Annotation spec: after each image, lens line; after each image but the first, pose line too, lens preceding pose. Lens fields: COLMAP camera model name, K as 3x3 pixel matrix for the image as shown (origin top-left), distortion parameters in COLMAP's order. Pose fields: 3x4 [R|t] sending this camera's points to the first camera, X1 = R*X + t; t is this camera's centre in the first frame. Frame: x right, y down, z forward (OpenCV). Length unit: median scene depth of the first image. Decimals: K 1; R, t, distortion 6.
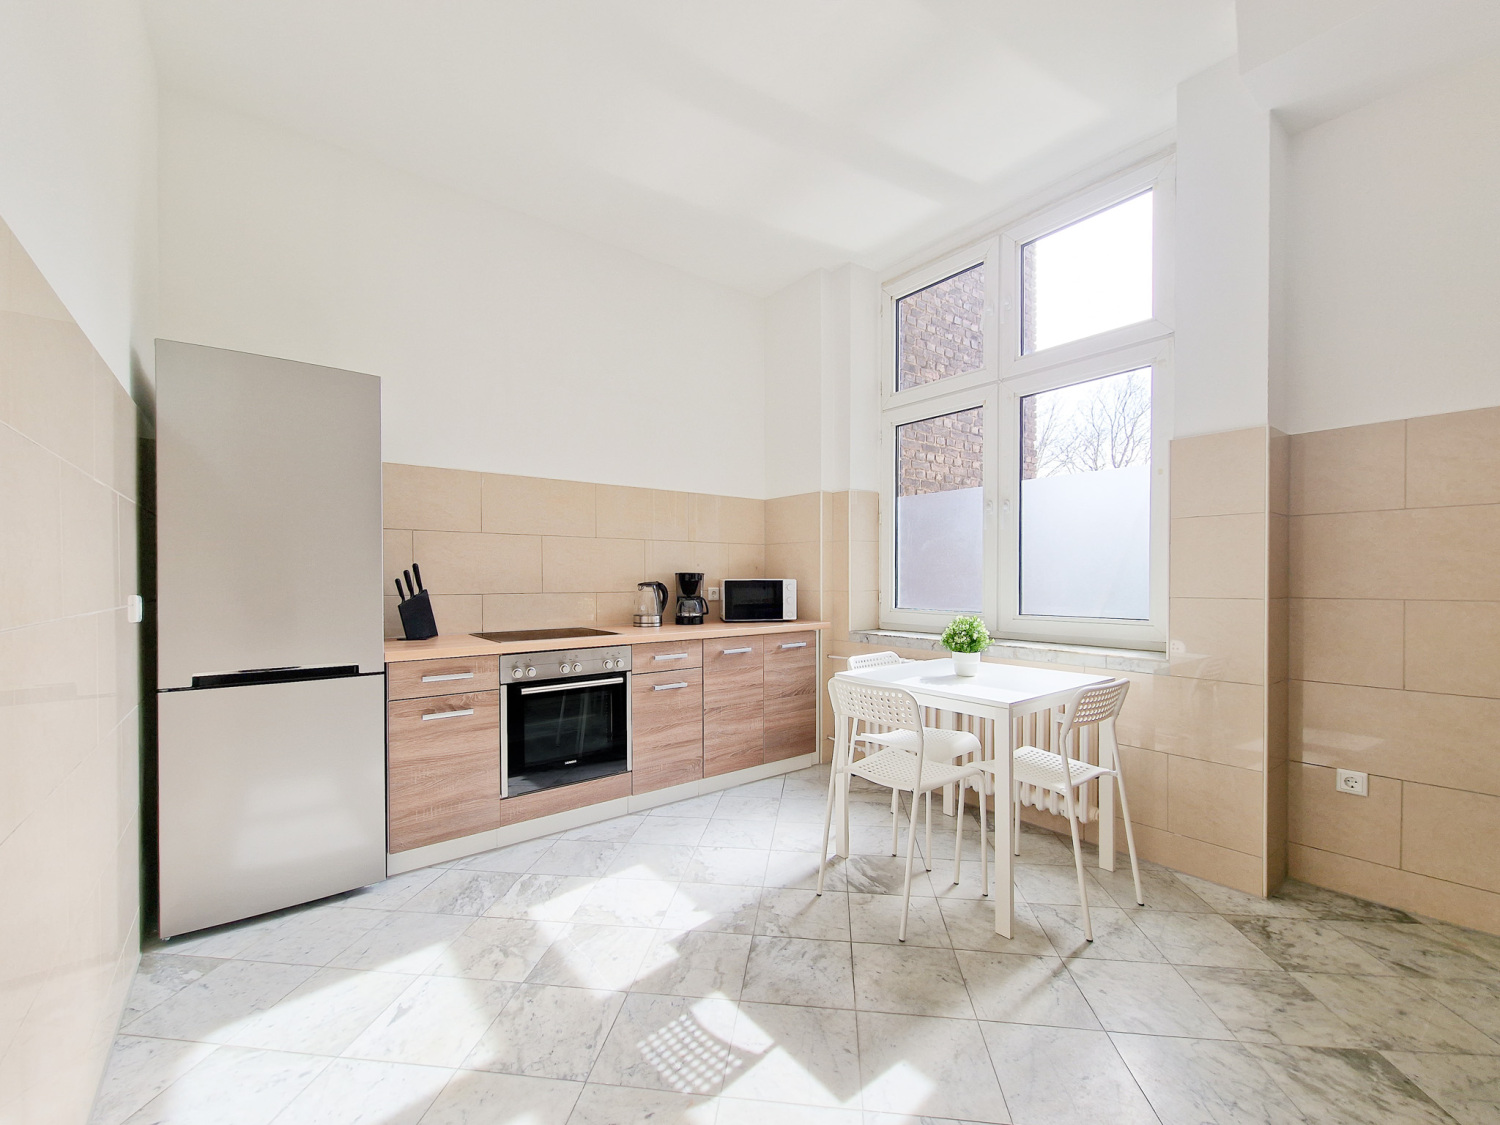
lens RADIAL K [[617.3, 0, 739.5], [0, 617.3, 568.5], [0, 0, 1]] dist [0.001572, -0.000686]
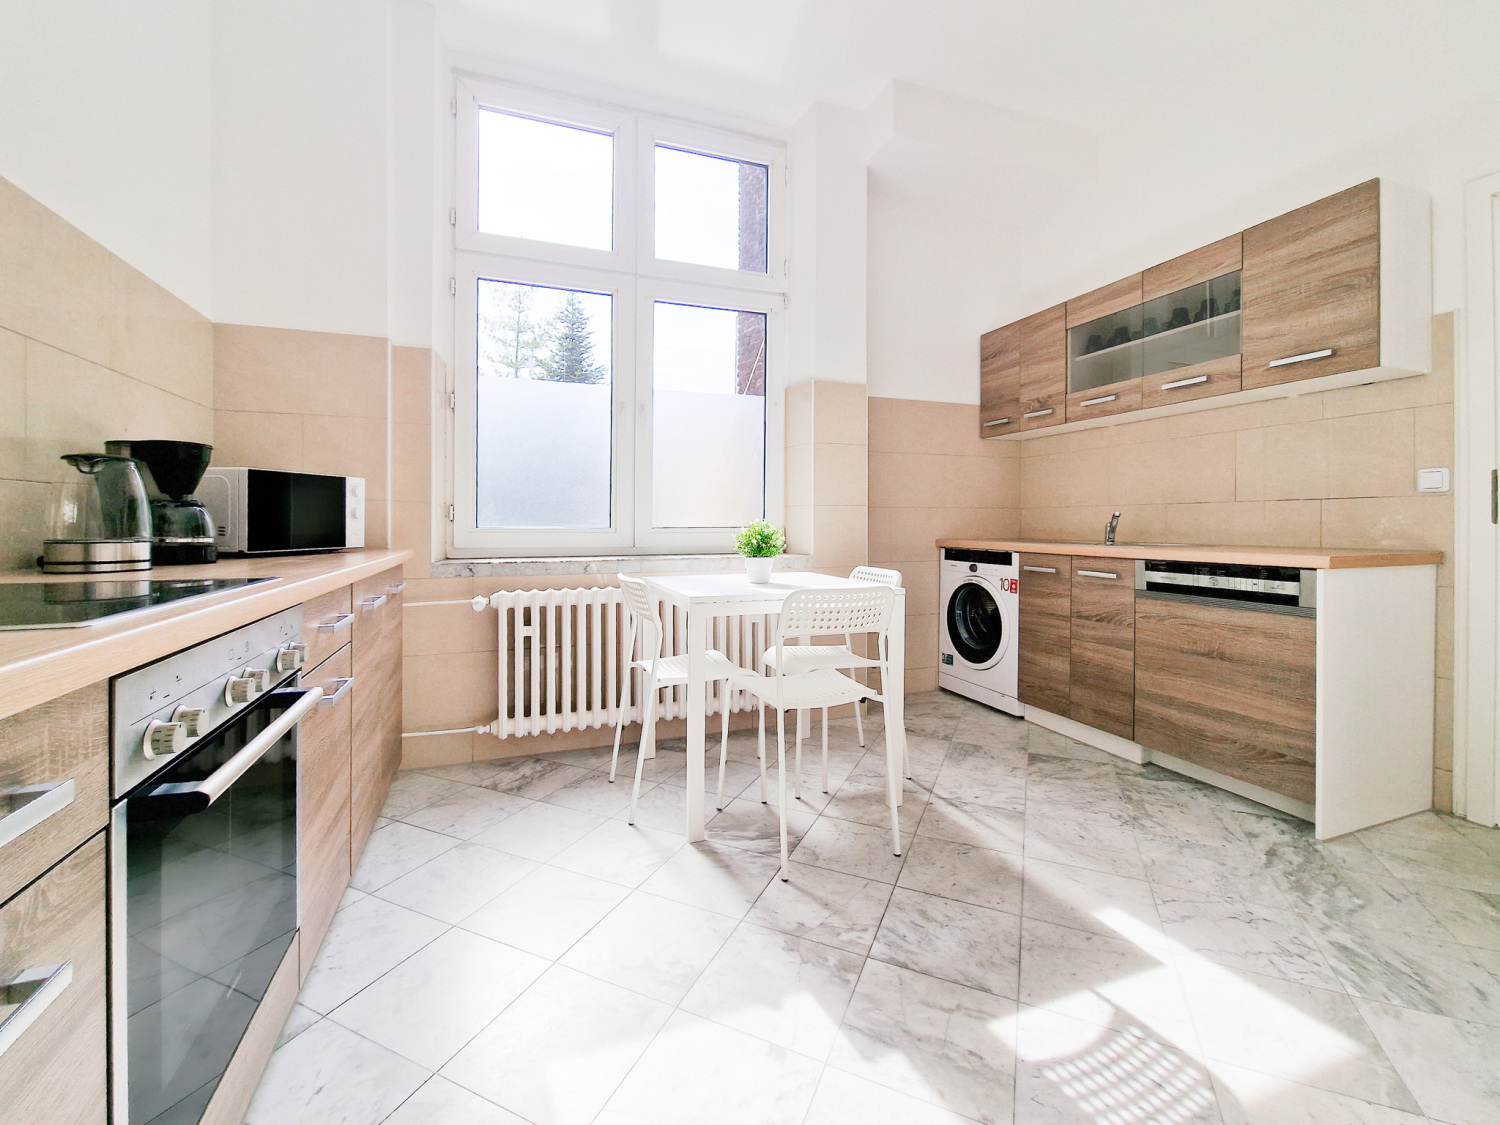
lens RADIAL K [[636.2, 0, 746.5], [0, 636.2, 521.1], [0, 0, 1]] dist [0.010833, 0.000052]
pose [[0.298124, 0.007919, 0.954494, -0.717370], [-0.015901, 0.999868, -0.003329, 0.104114], [-0.954395, -0.014185, 0.298211, 0.923207]]
